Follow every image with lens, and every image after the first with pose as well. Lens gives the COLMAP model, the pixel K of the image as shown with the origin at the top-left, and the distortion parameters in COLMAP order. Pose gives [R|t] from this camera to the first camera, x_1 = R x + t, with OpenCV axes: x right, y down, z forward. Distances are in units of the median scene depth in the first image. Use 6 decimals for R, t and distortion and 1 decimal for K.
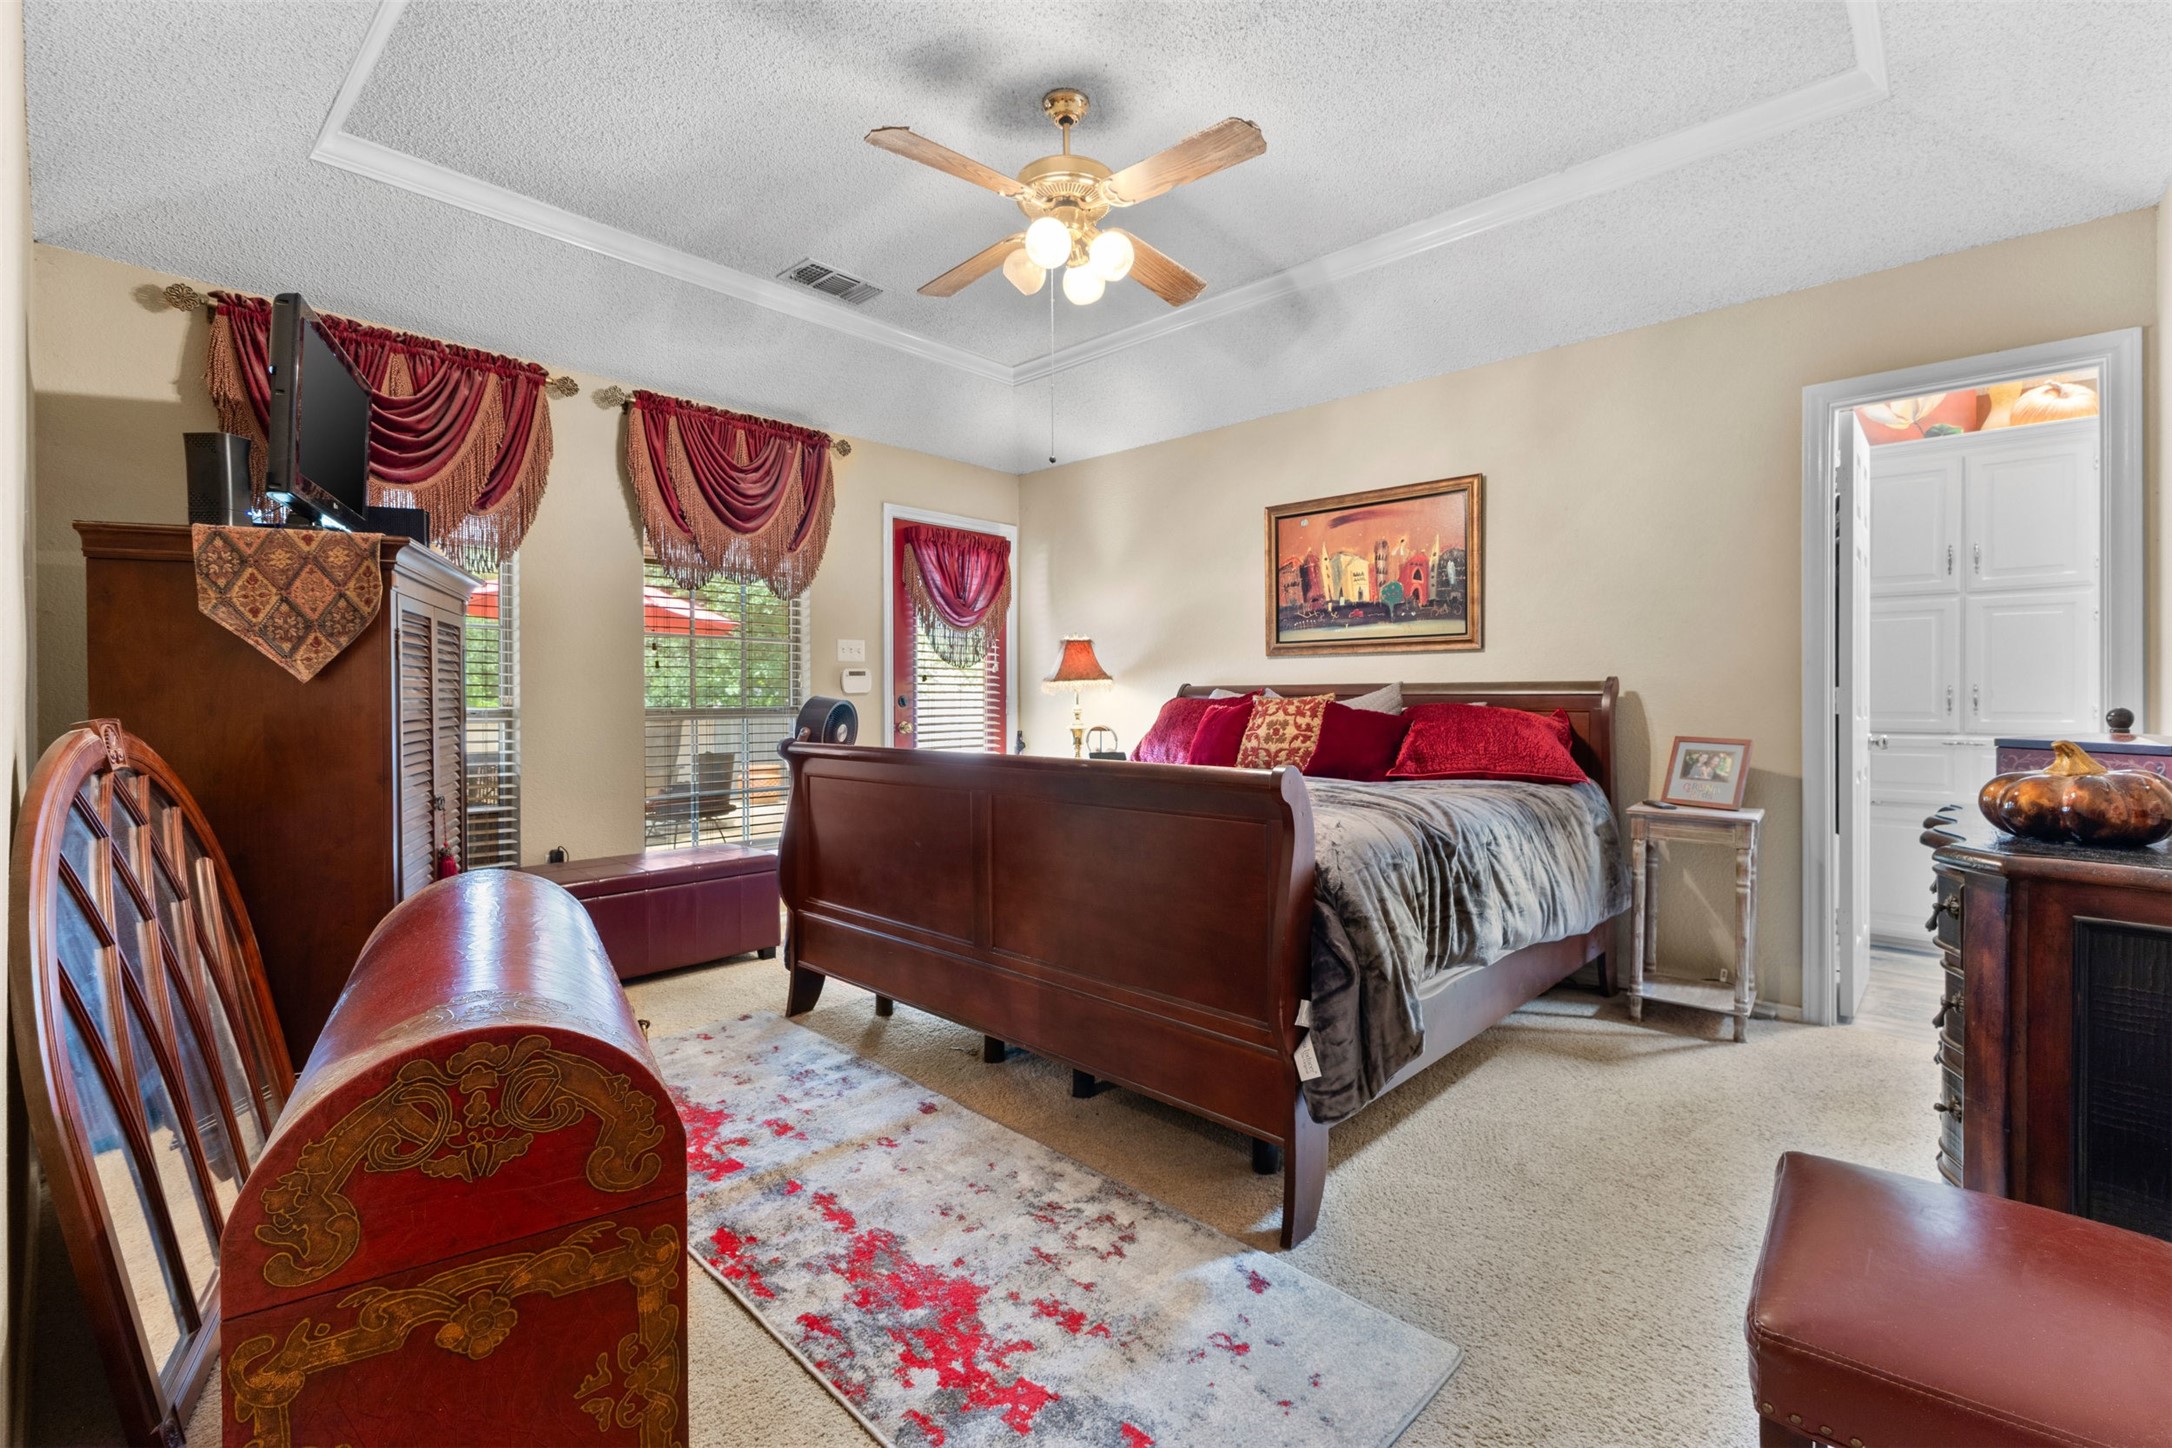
lens RADIAL K [[932.2, 0, 1084.6], [0, 932.2, 706.7], [0, 0, 1]] dist [0.004045, -0.002898]
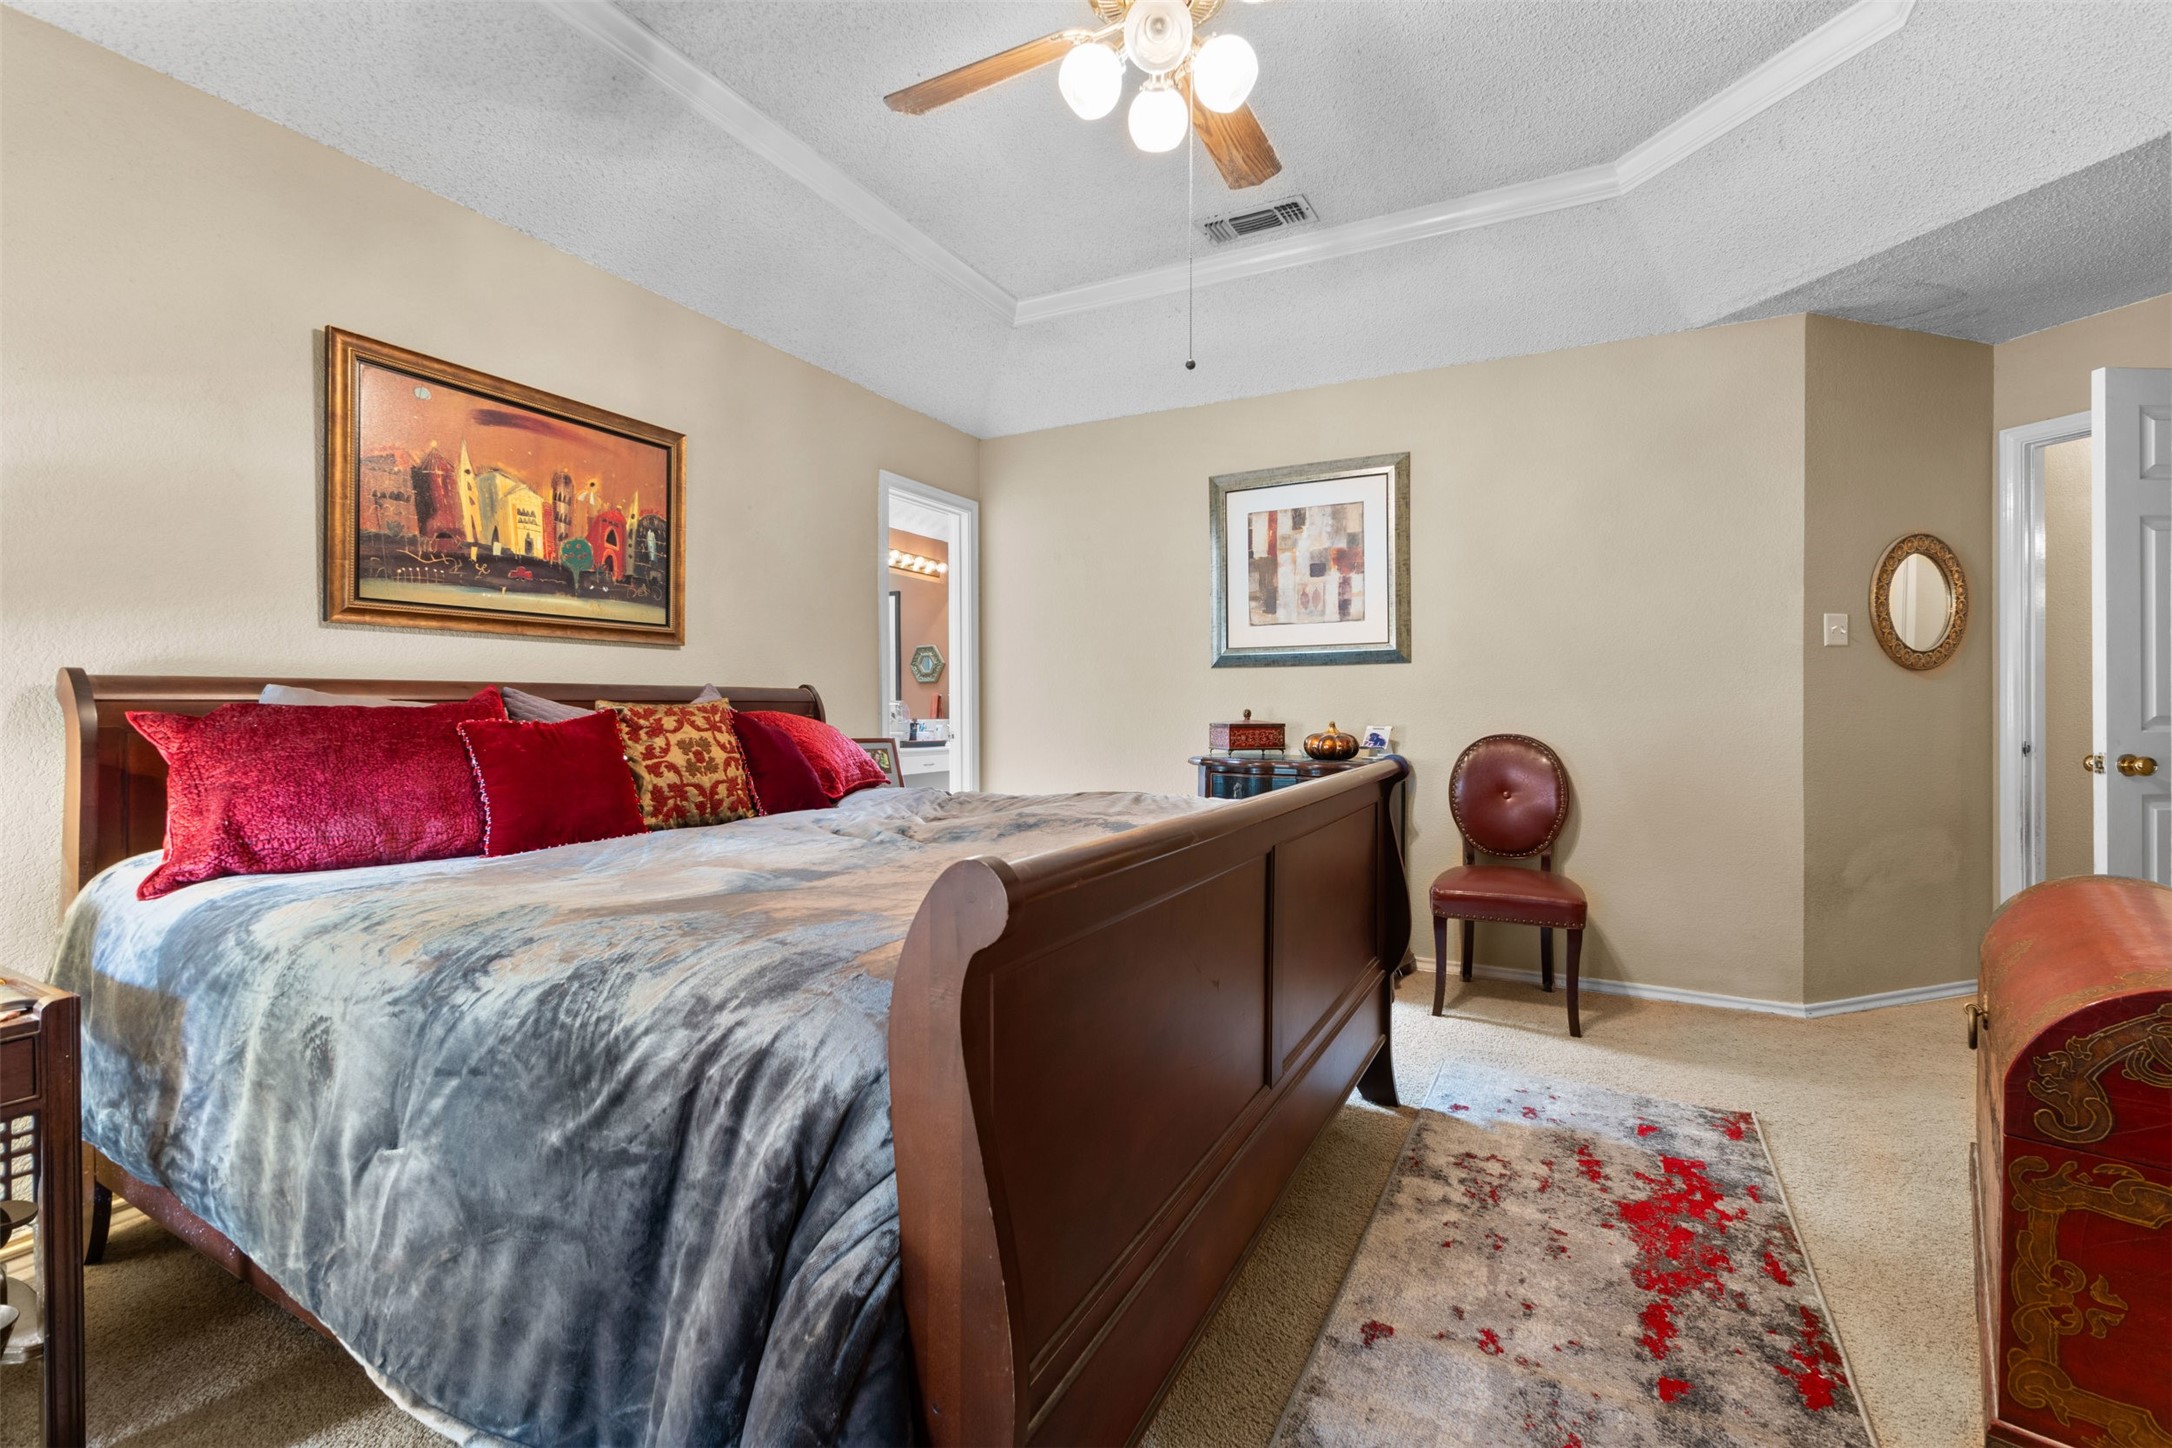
lens RADIAL K [[932.2, 0, 1082.8], [0, 932.2, 715.7], [0, 0, 1]] dist [0.004045, -0.002898]
pose [[-0.267356, -0.010590, 0.963540, -0.465332], [0.008021, 0.999881, 0.013215, -0.007689], [-0.963564, 0.011261, -0.267239, 0.860430]]
